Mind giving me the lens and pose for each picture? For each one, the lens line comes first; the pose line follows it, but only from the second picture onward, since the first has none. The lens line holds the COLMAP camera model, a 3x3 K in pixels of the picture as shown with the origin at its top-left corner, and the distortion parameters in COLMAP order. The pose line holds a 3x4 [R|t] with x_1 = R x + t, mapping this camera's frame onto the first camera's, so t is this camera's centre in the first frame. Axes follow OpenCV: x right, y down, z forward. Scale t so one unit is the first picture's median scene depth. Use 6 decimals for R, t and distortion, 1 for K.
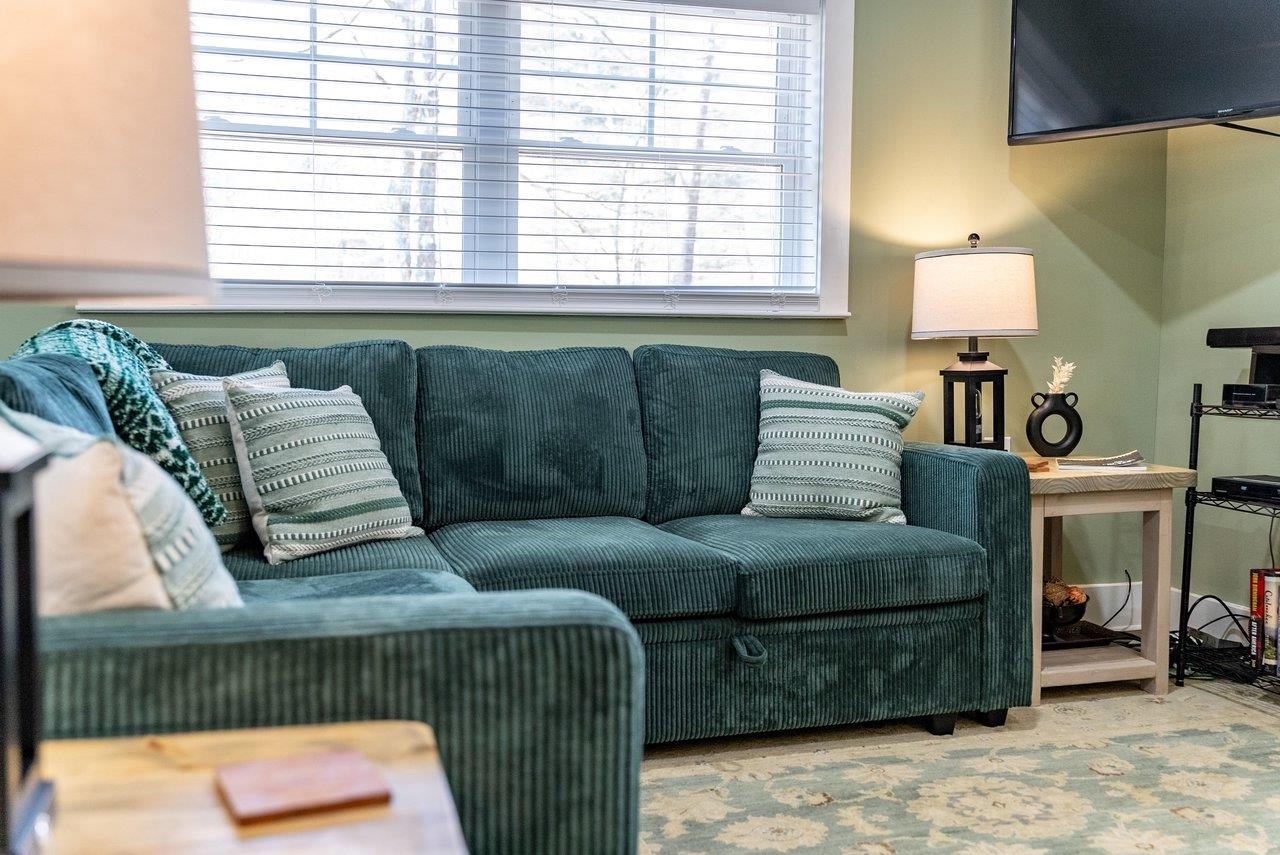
lens RADIAL K [[1238.7, 0, 640.0], [0, 1238.7, 427.5], [0, 0, 1]] dist [-0.009965, 0.023696]
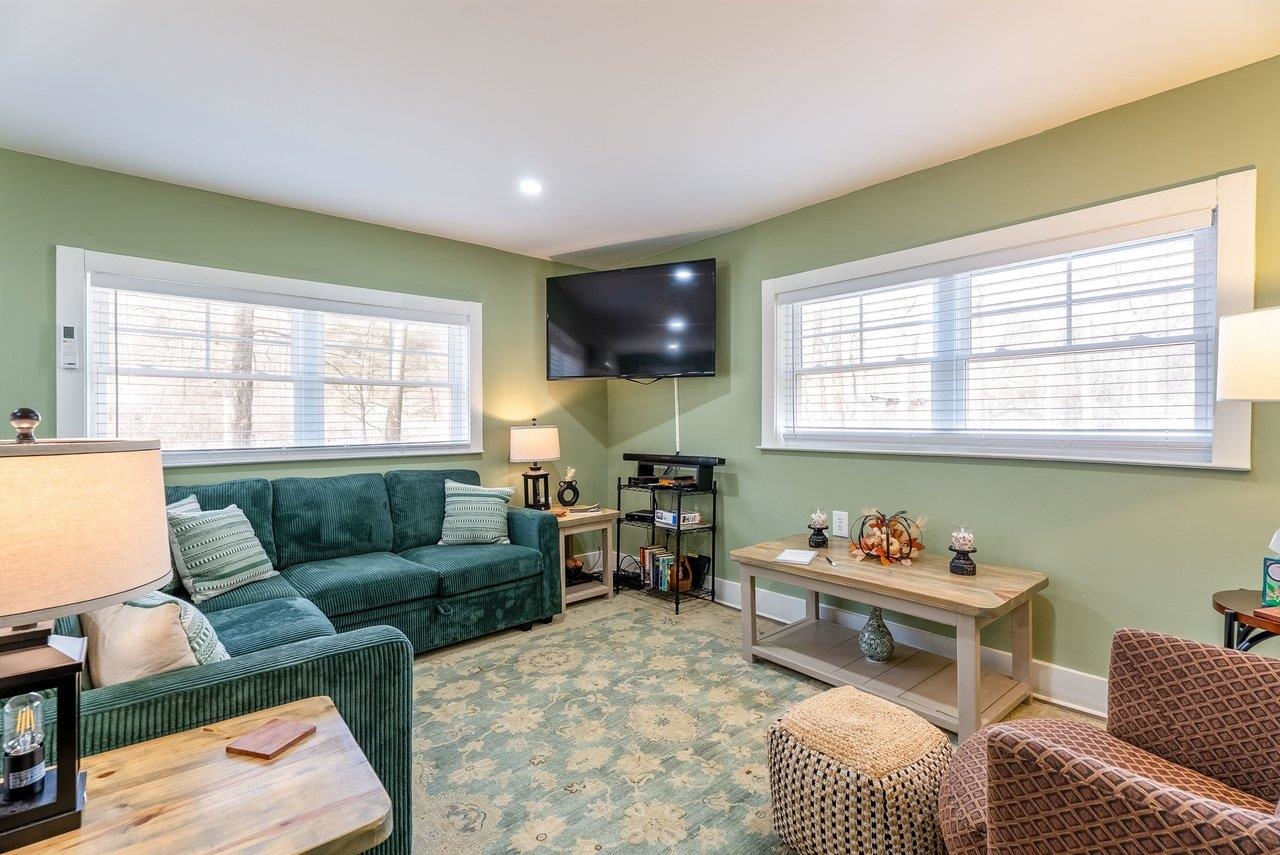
lens RADIAL K [[579.3, 0, 635.4], [0, 579.3, 429.6], [0, 0, 1]] dist [0.010891, 0.000299]
pose [[0.910297, -0.017911, 0.413568, -0.028578], [0.039955, 0.998201, -0.044714, -0.087208], [-0.412022, 0.057227, 0.909375, -0.153597]]
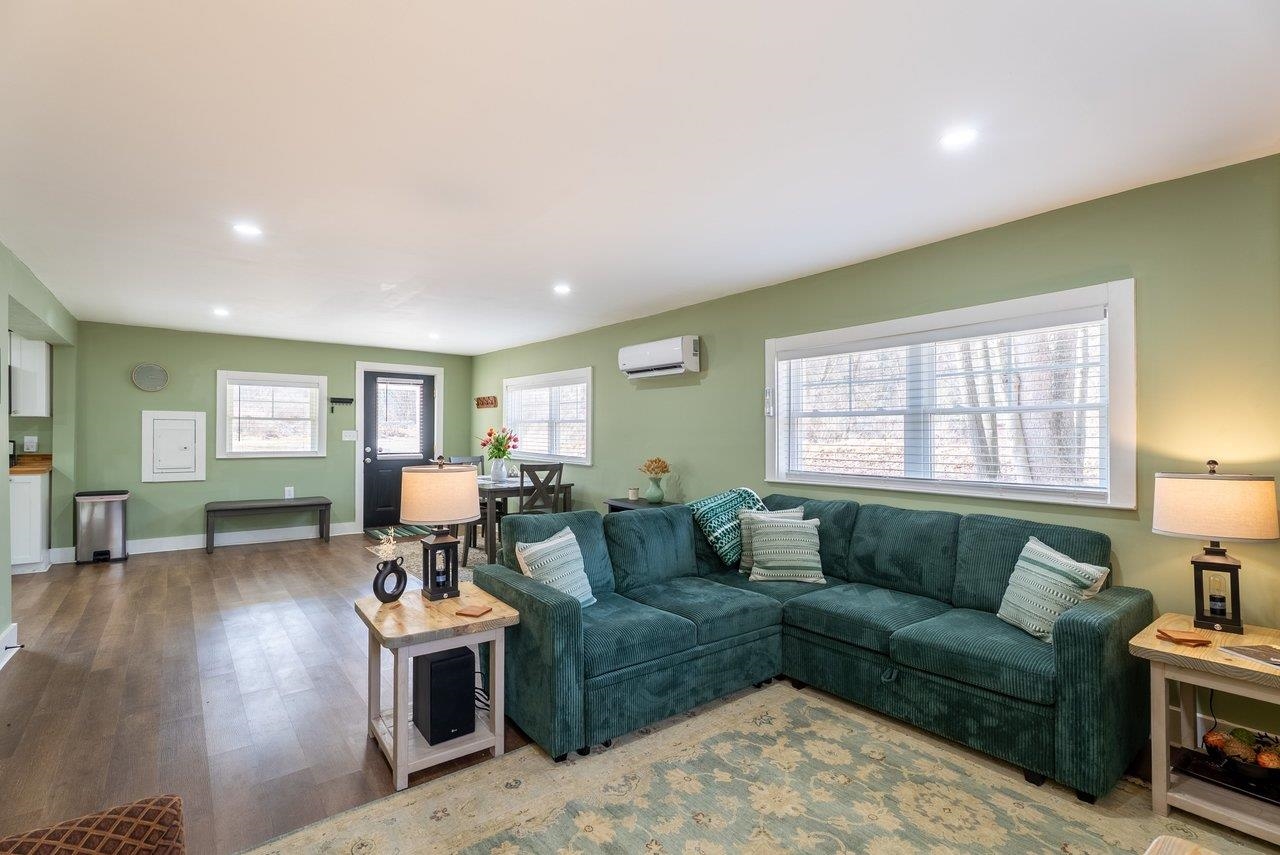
lens RADIAL K [[579.3, 0, 635.4], [0, 579.3, 429.6], [0, 0, 1]] dist [0.010891, 0.000299]
pose [[0.364270, -0.014721, -0.931177, 0.748515], [-0.059869, 0.997437, -0.039188, -0.148208], [0.929367, 0.070023, 0.362455, 0.197036]]
